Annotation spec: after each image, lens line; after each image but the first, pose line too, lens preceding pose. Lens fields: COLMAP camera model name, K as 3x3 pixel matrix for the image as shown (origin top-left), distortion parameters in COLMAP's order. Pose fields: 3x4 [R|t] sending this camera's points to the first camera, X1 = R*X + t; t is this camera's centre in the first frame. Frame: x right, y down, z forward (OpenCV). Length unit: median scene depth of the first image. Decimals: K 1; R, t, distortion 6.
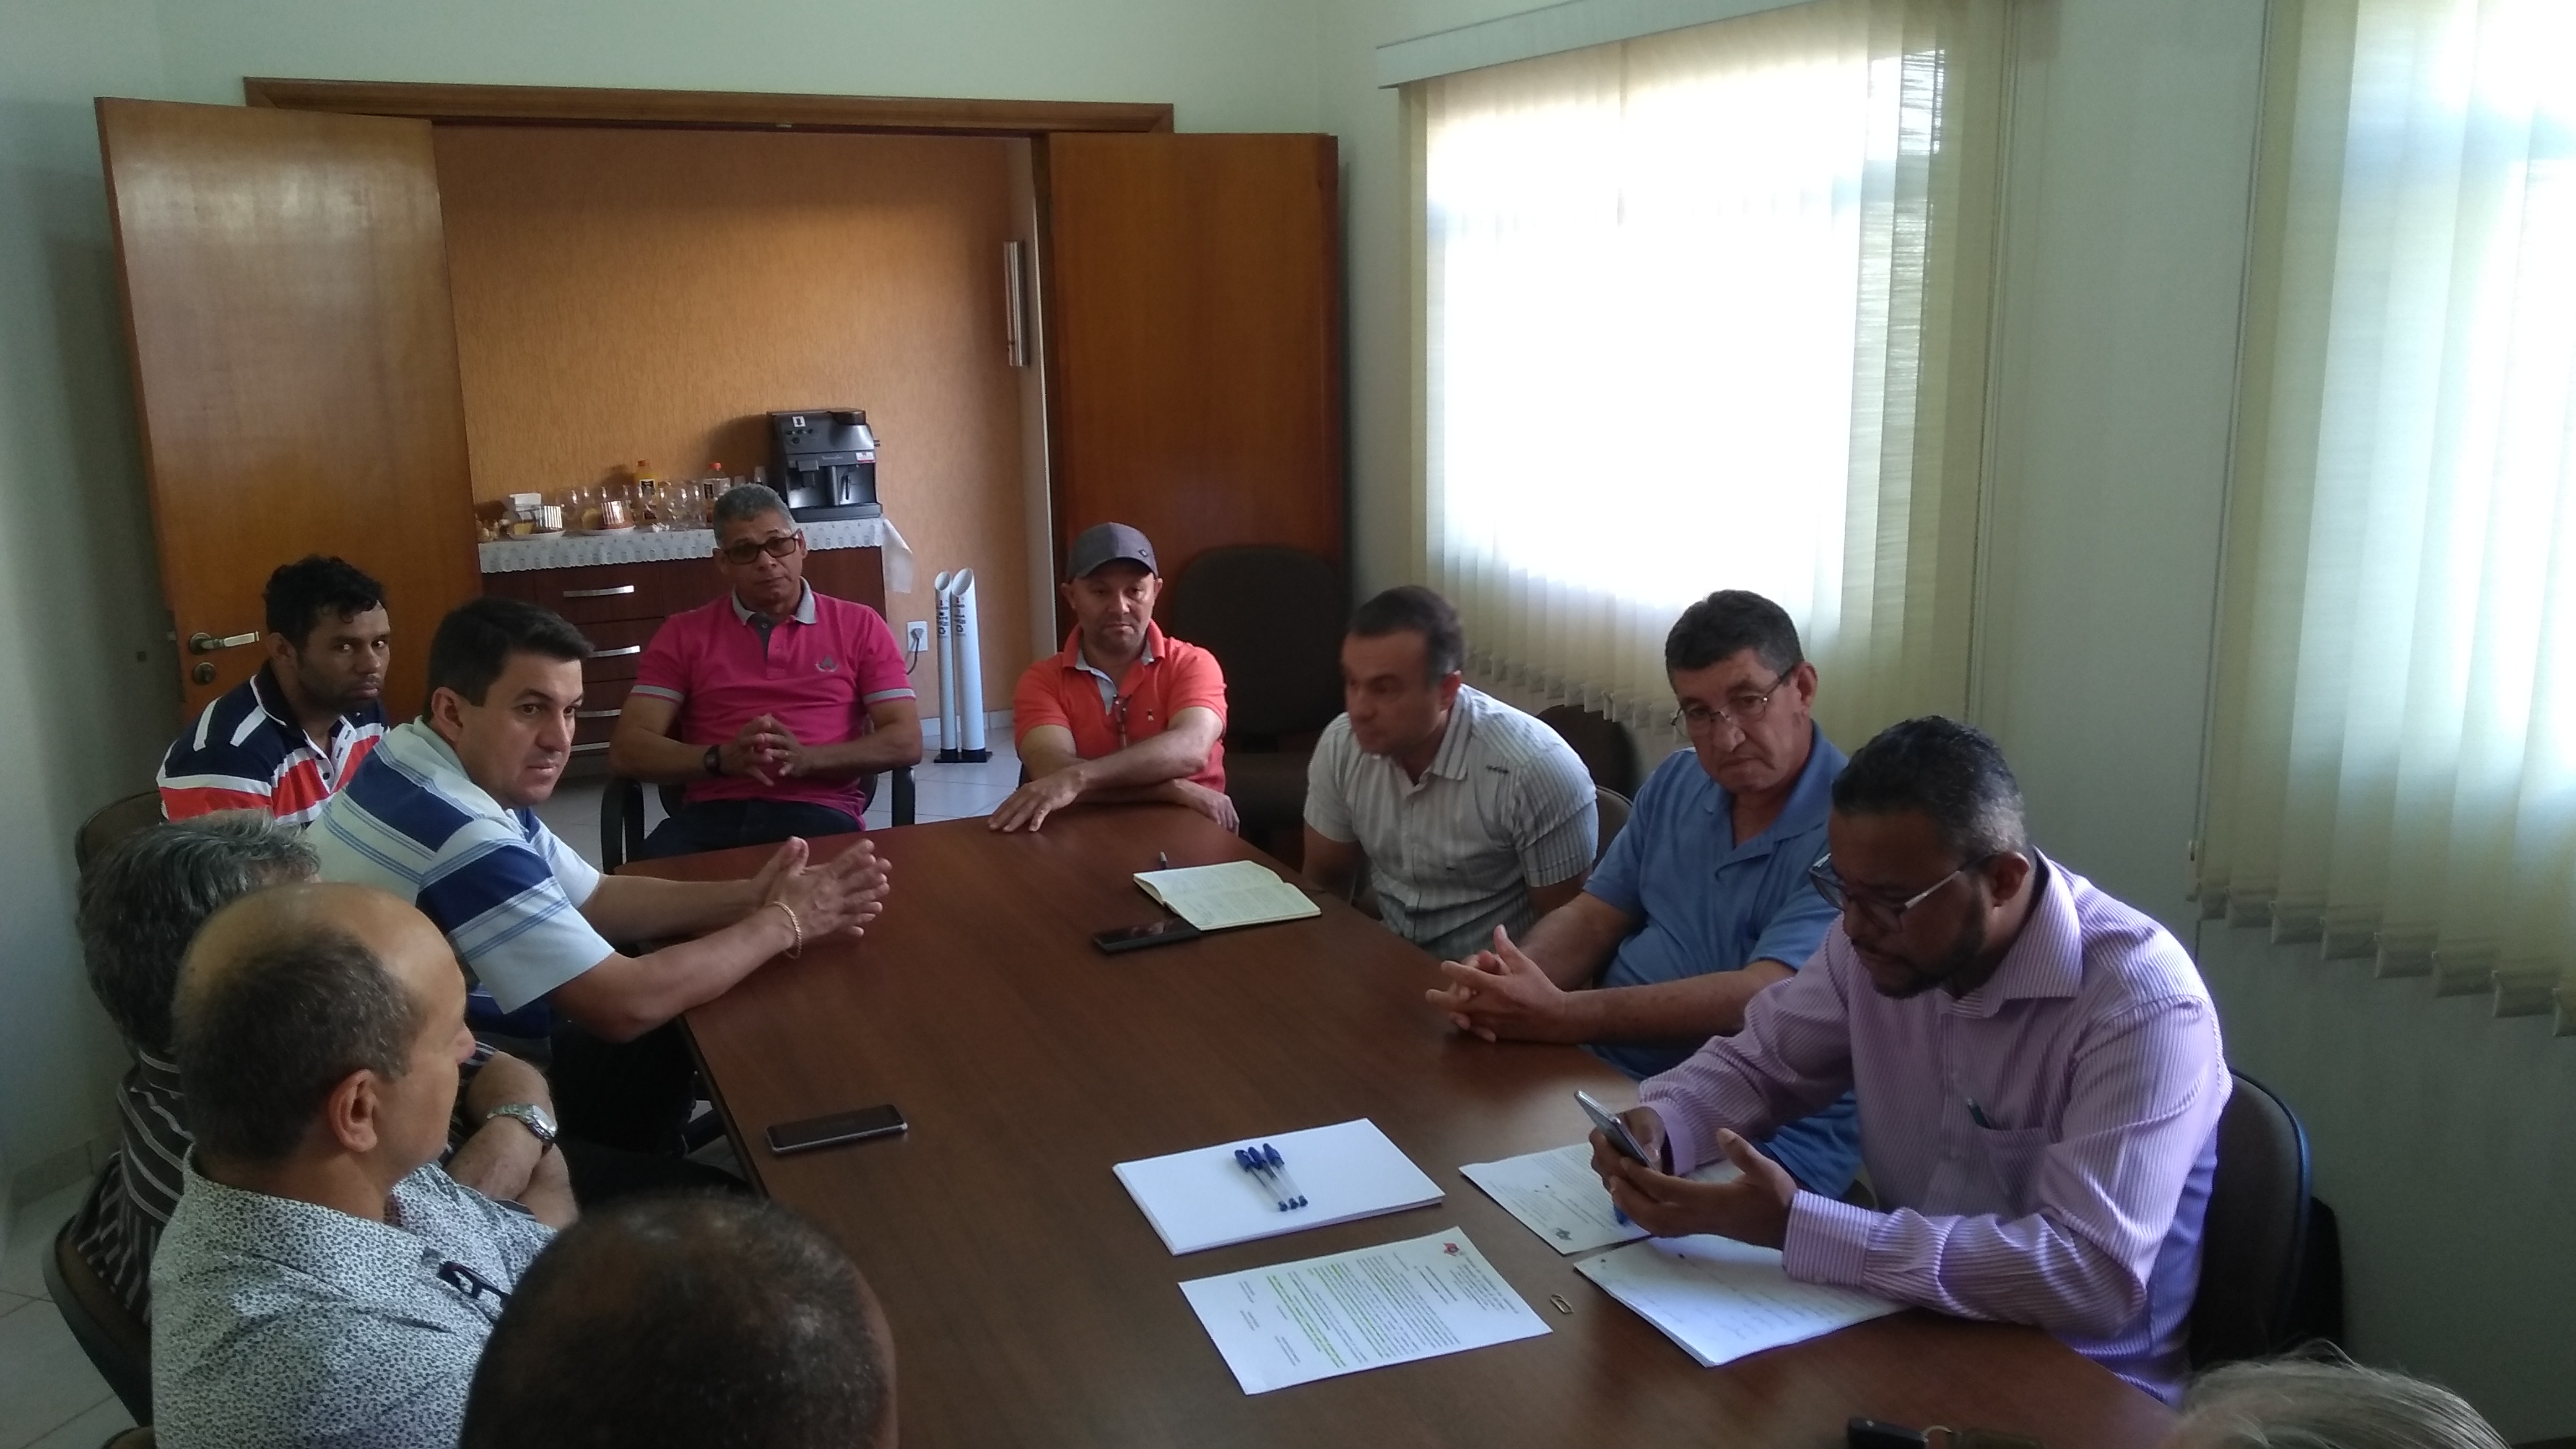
lens RADIAL K [[1803.2, 0, 1295.5], [0, 1803.2, 737.1], [0, 0, 1]] dist [0.042544, -0.002620]
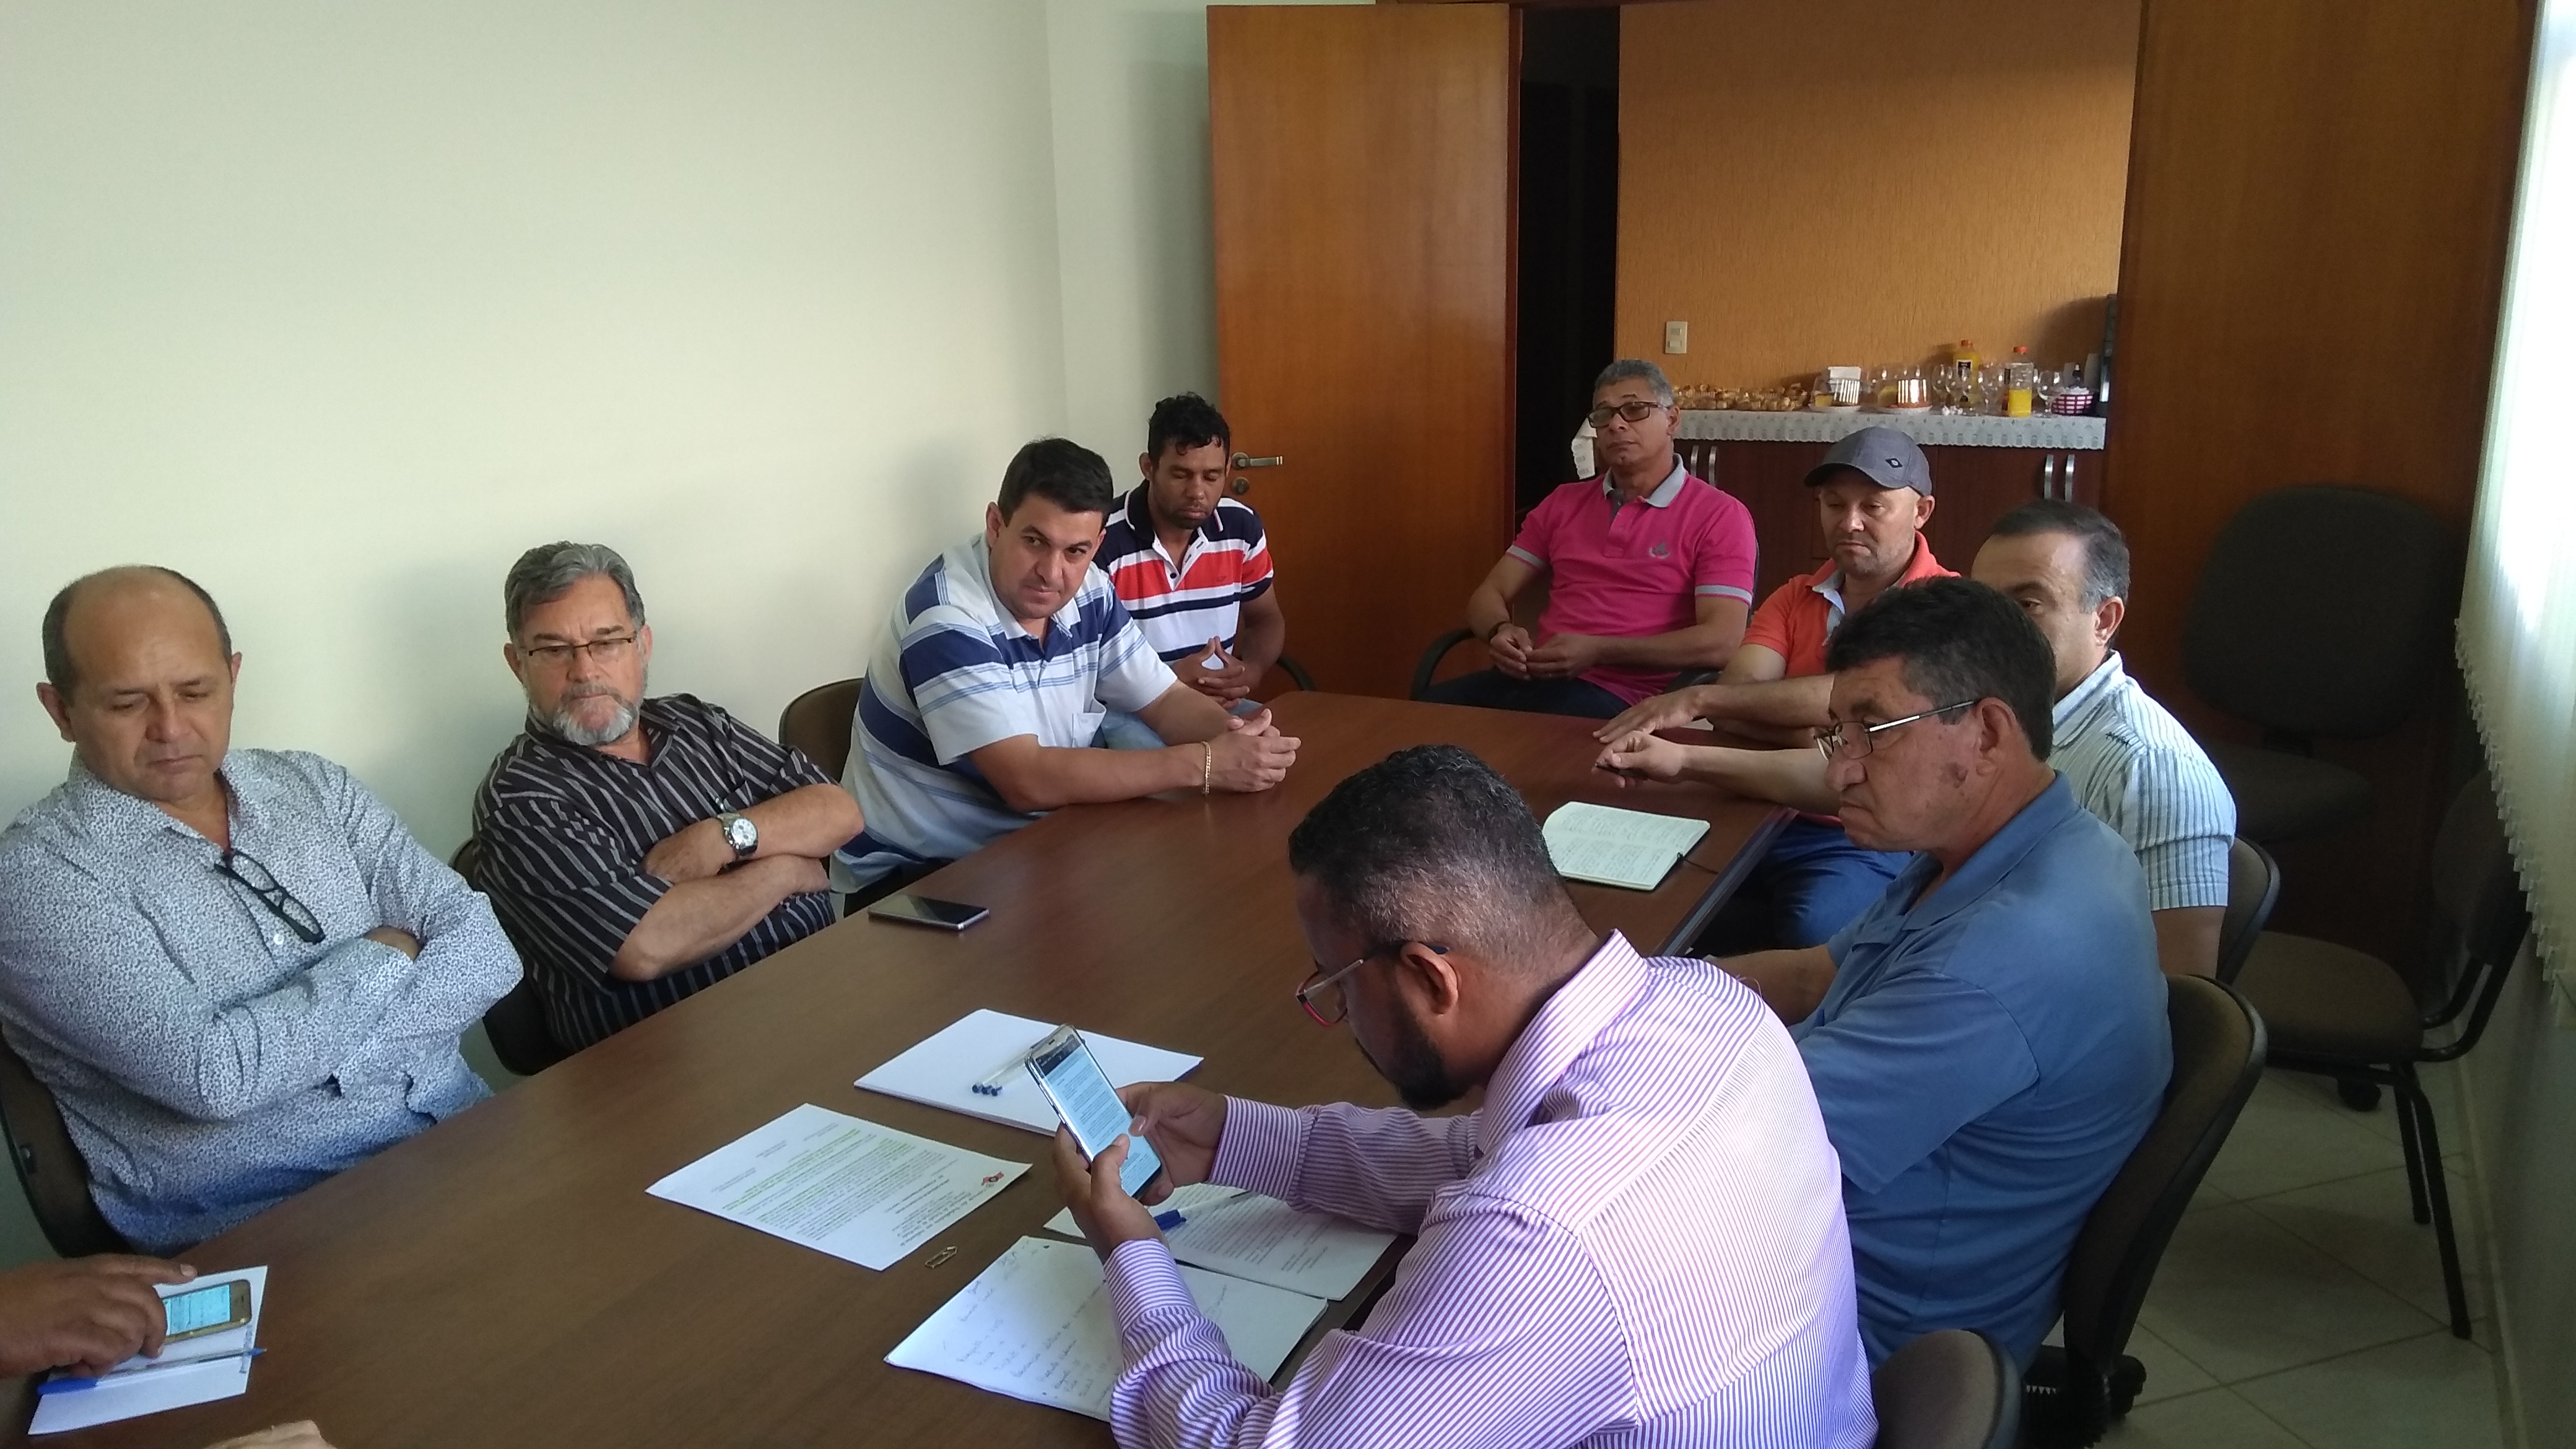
lens RADIAL K [[1803.2, 0, 1294.1], [0, 1803.2, 705.5], [0, 0, 1]] dist [0.042544, -0.002620]
pose [[0.604302, 0.198777, -0.771561, 0.397227], [-0.160829, 0.978878, 0.126224, -0.049770], [0.780355, 0.047812, 0.623507, 0.239900]]
